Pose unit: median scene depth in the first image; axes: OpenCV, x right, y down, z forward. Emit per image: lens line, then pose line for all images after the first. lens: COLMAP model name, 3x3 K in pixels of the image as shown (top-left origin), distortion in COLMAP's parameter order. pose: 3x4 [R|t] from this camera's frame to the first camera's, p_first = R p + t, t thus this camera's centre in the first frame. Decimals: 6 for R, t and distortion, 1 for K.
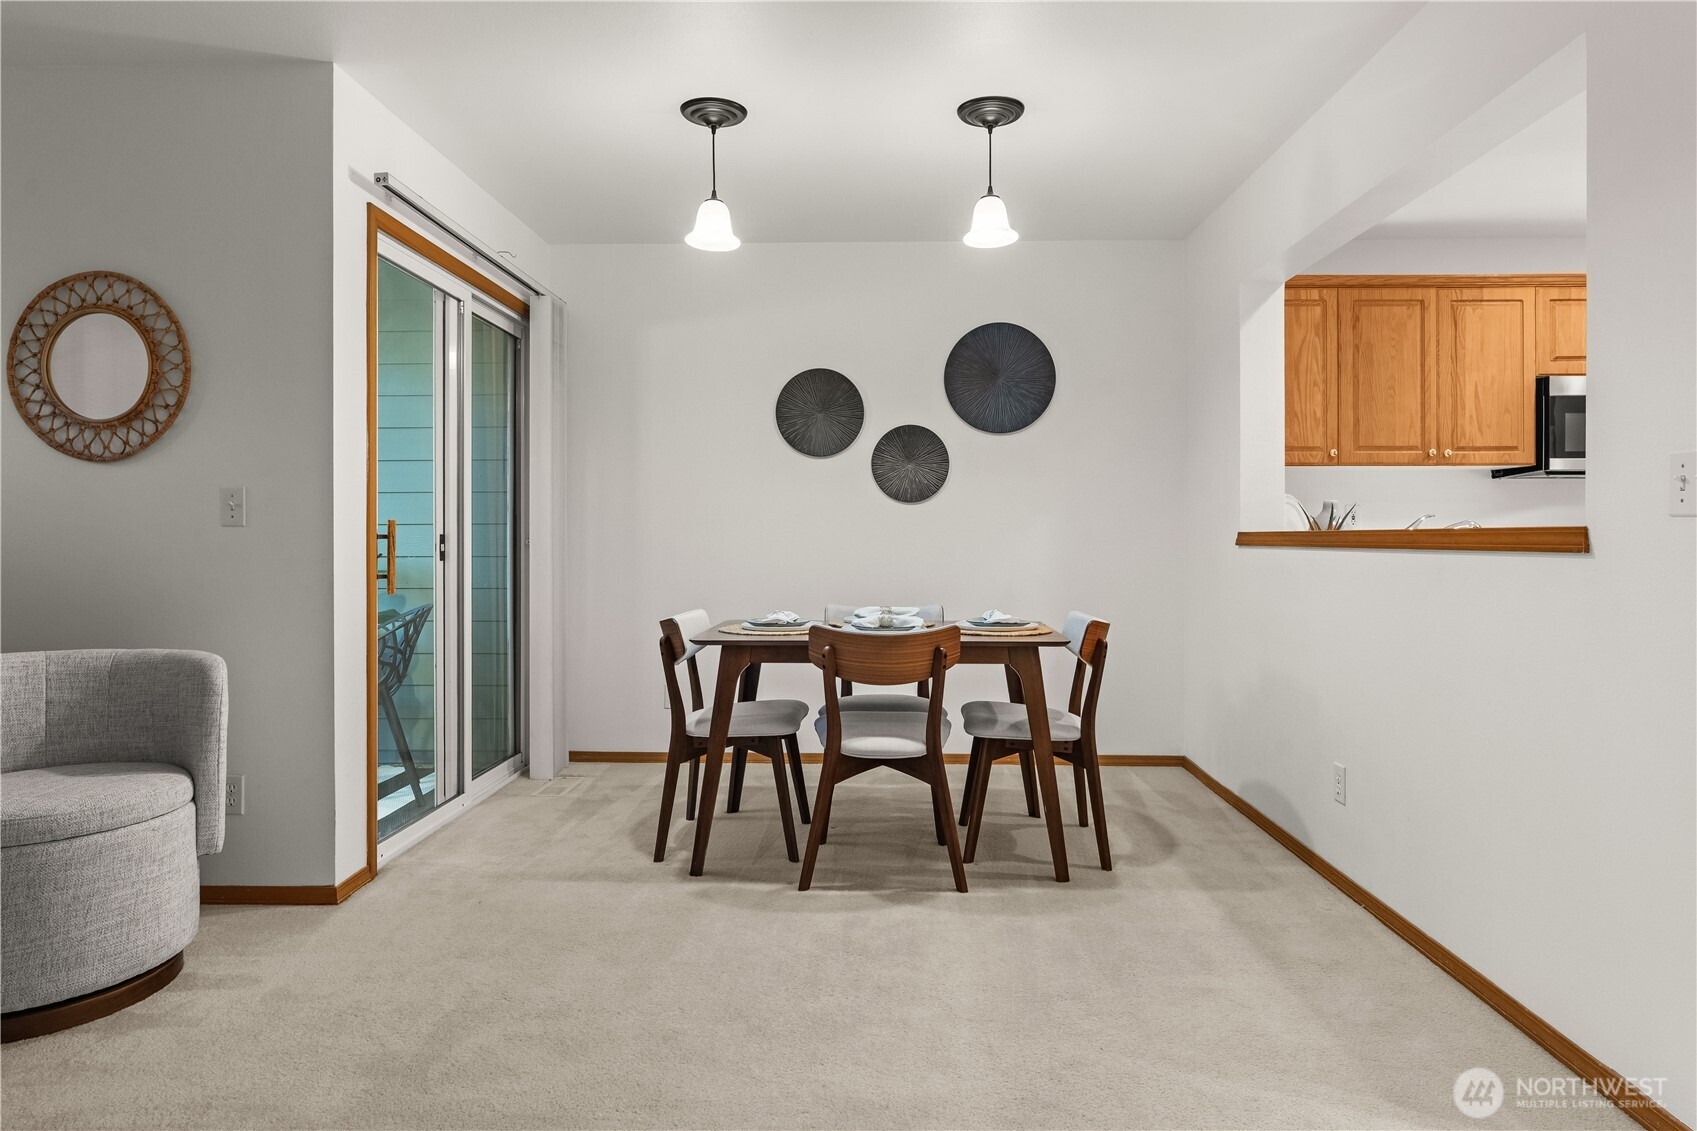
lens RADIAL K [[993.5, 0, 849.8], [0, 993.5, 538.2], [0, 0, 1]] dist [-0.001263, 0.000167]
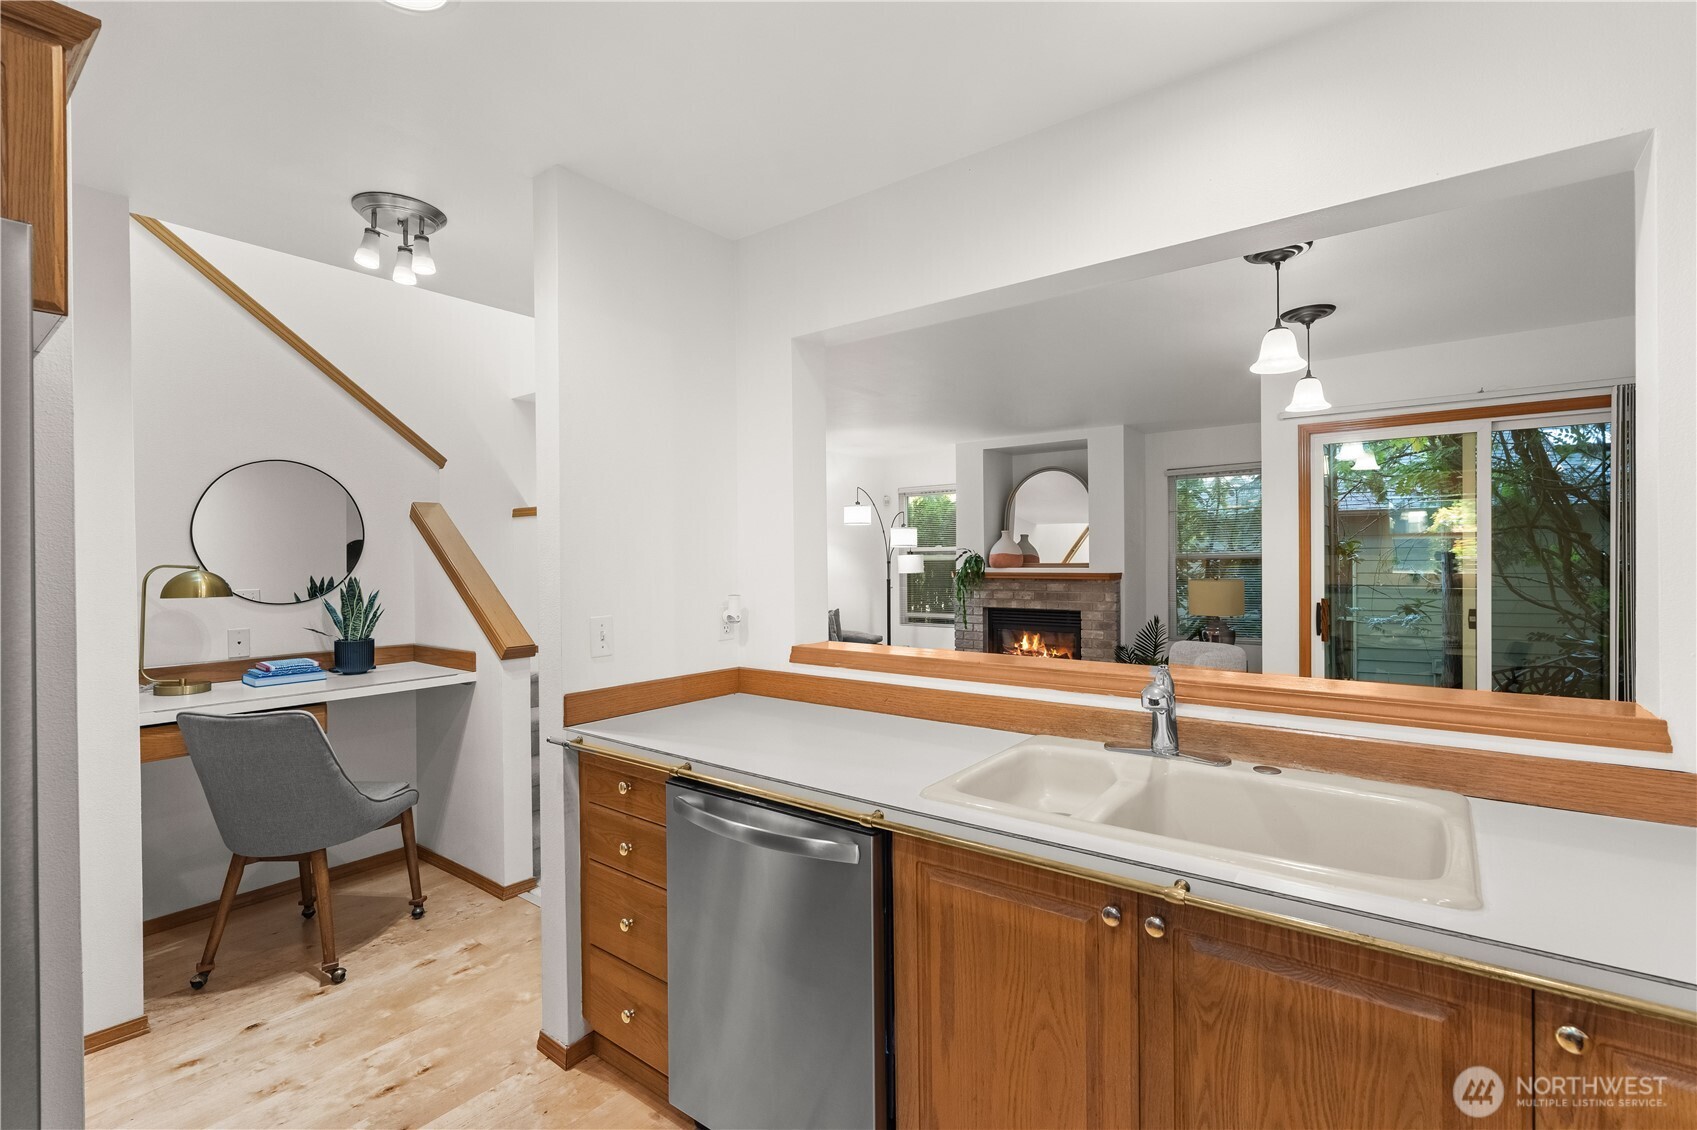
lens RADIAL K [[770.6, 0, 851.4], [0, 770.6, 558.5], [0, 0, 1]] dist [-0.006990, 0.002624]
pose [[-0.582087, 0.005198, -0.813110, 1.053252], [0.007636, 0.999970, 0.000926, -0.090916], [0.813091, -0.005670, -0.582109, 1.055323]]
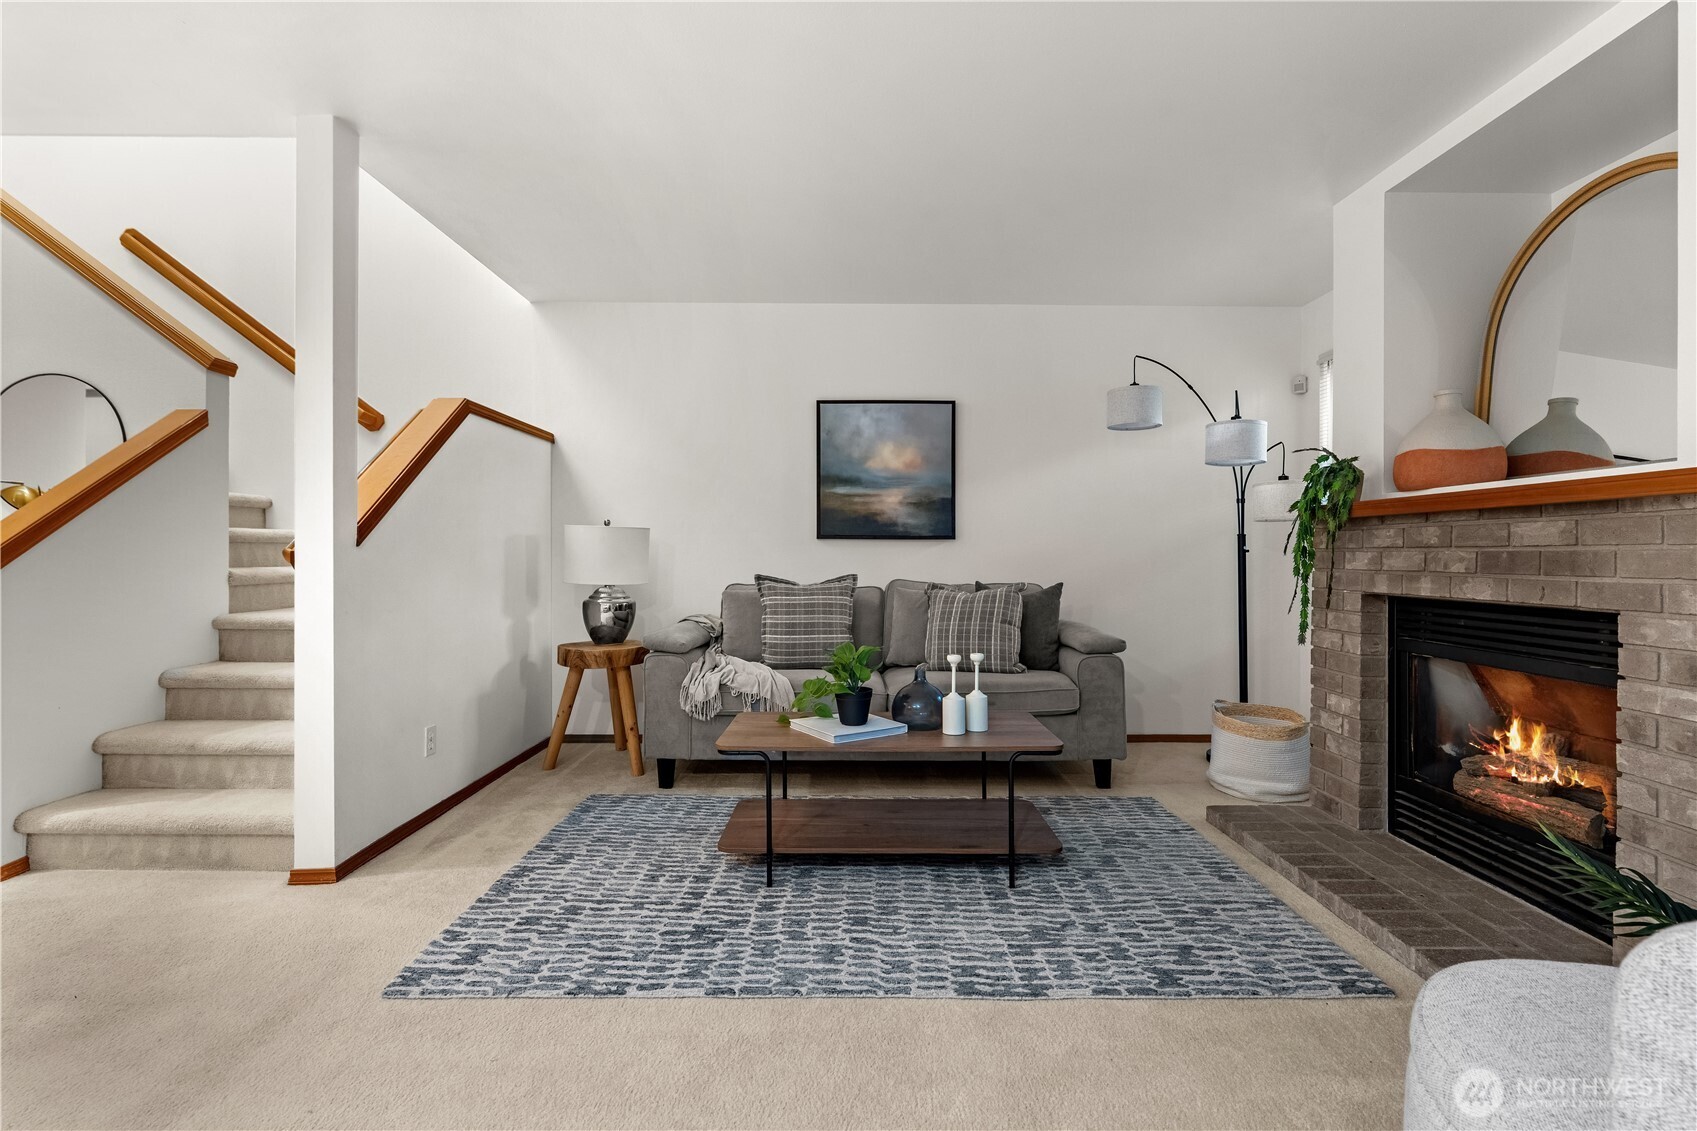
lens RADIAL K [[770.6, 0, 855.1], [0, 770.6, 564.2], [0, 0, 1]] dist [-0.006990, 0.002624]
pose [[-0.999000, -0.003402, -0.044570, -0.273143], [-0.003973, 0.999911, 0.012741, 0.006911], [0.044523, 0.012905, -0.998925, 0.922818]]
